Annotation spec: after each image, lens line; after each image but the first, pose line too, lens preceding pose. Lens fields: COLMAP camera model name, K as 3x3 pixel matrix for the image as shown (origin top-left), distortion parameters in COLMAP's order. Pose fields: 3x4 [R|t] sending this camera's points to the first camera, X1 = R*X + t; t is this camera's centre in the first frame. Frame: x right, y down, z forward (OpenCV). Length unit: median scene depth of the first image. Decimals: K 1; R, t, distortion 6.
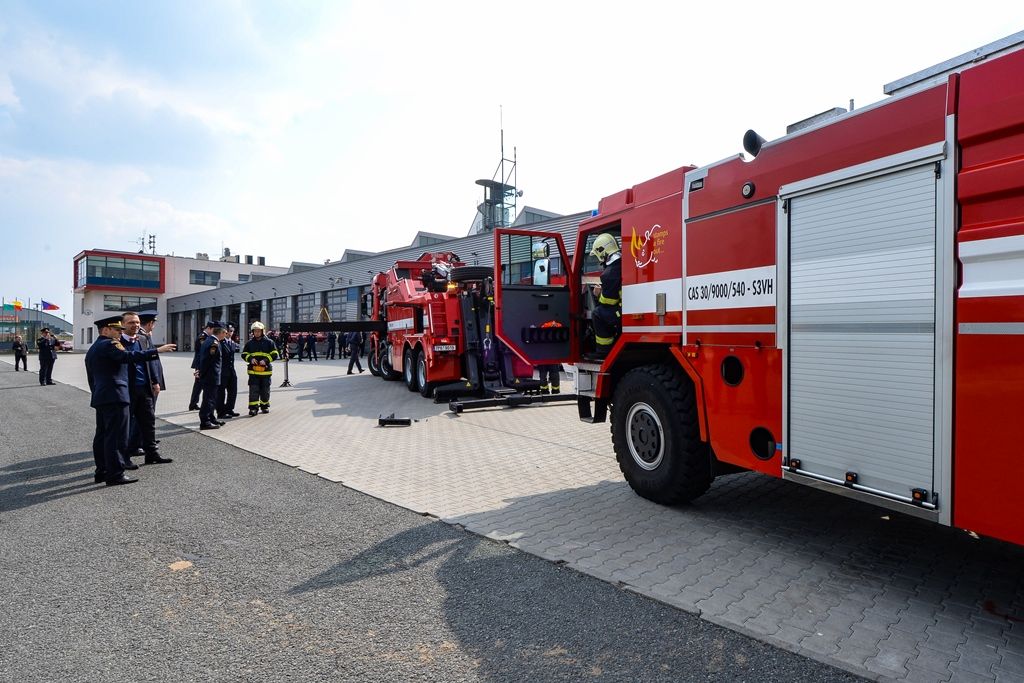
lens RADIAL K [[581.0, 0, 512.0], [0, 581.0, 341.5], [0, 0, 1]] dist [-0.003015, -0.000848]
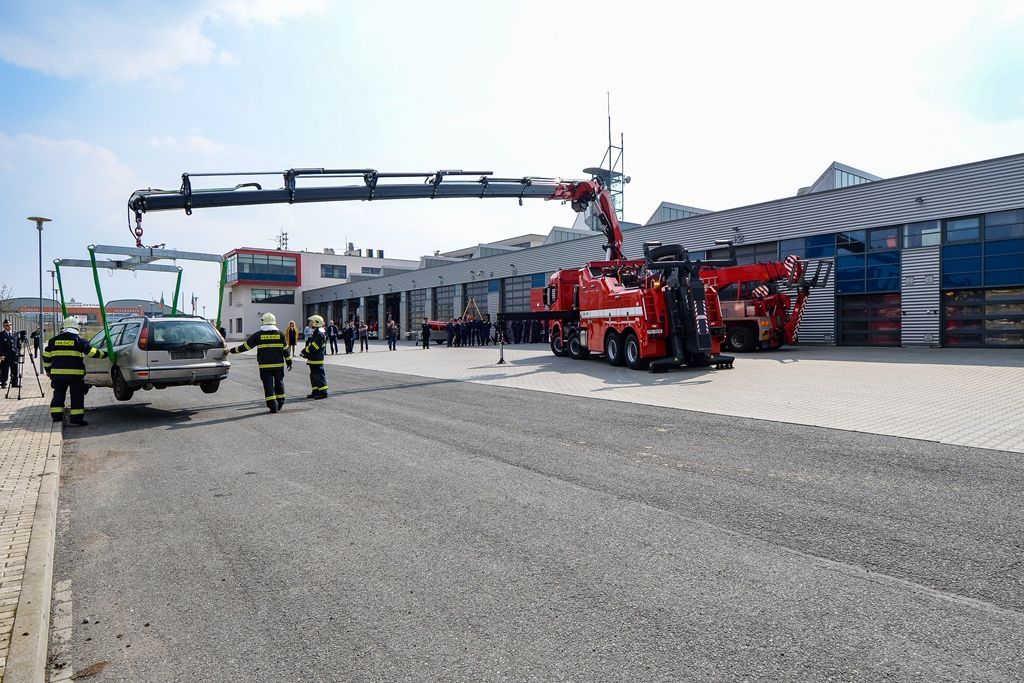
lens RADIAL K [[598.8, 0, 512.0], [0, 598.8, 341.5], [0, 0, 1]] dist [0.034596, -0.000406]
pose [[0.990159, -0.005627, -0.139834, -0.046323], [0.008668, 0.999739, 0.021149, 0.000443], [0.139678, -0.022153, 0.989949, -0.070272]]
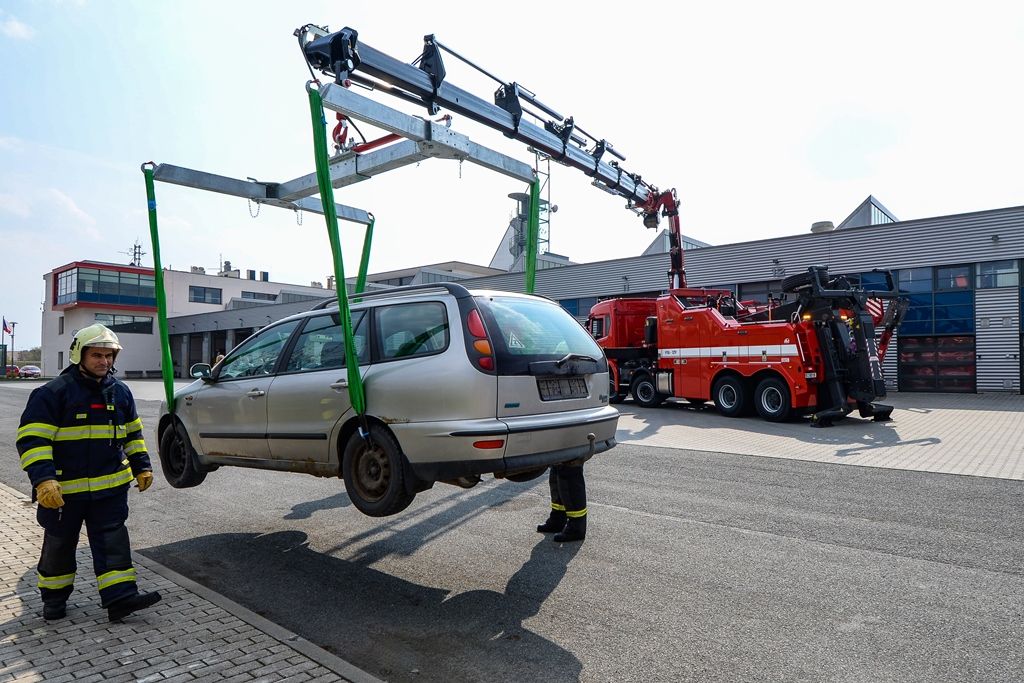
lens RADIAL K [[644.3, 0, 531.1], [0, 644.3, 352.6], [0, 0, 1]] dist [0.017000, -0.002733]
pose [[0.995594, 0.003836, 0.093685, -0.138036], [-0.001675, 0.999731, -0.023132, -0.000414], [-0.093749, 0.022873, 0.995333, -0.021337]]
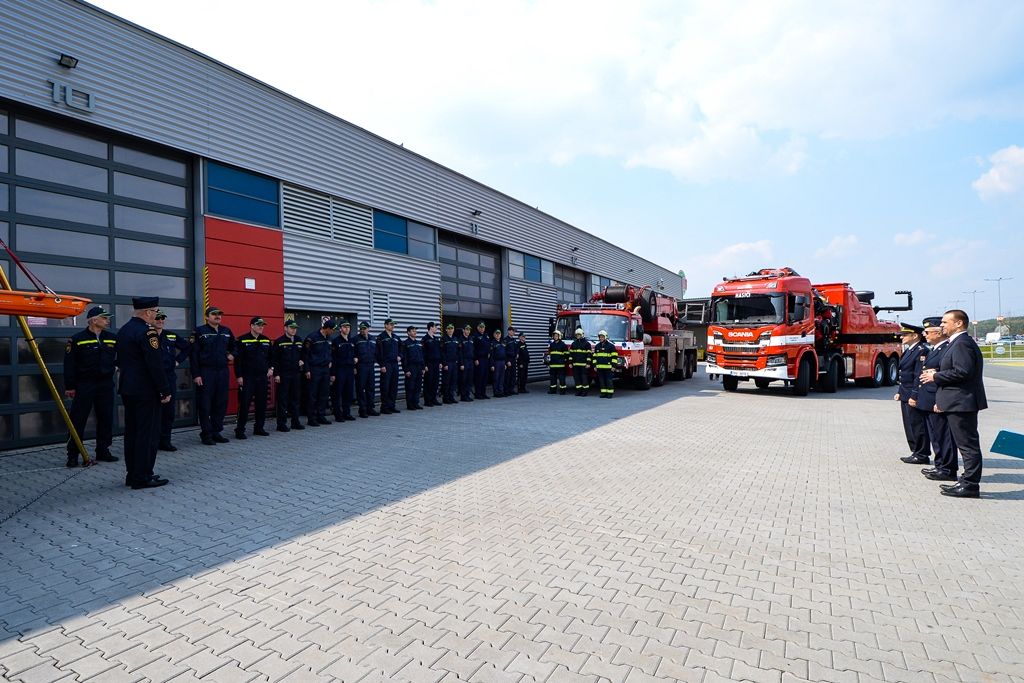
lens RADIAL K [[534.1, 0, 512.0], [0, 534.1, 341.5], [0, 0, 1]] dist [-0.002292, -0.000402]
pose [[-0.275006, 0.005549, 0.961427, -0.258856], [0.008559, 0.999958, -0.003323, -0.006167], [-0.961404, 0.007315, -0.275042, 0.481181]]
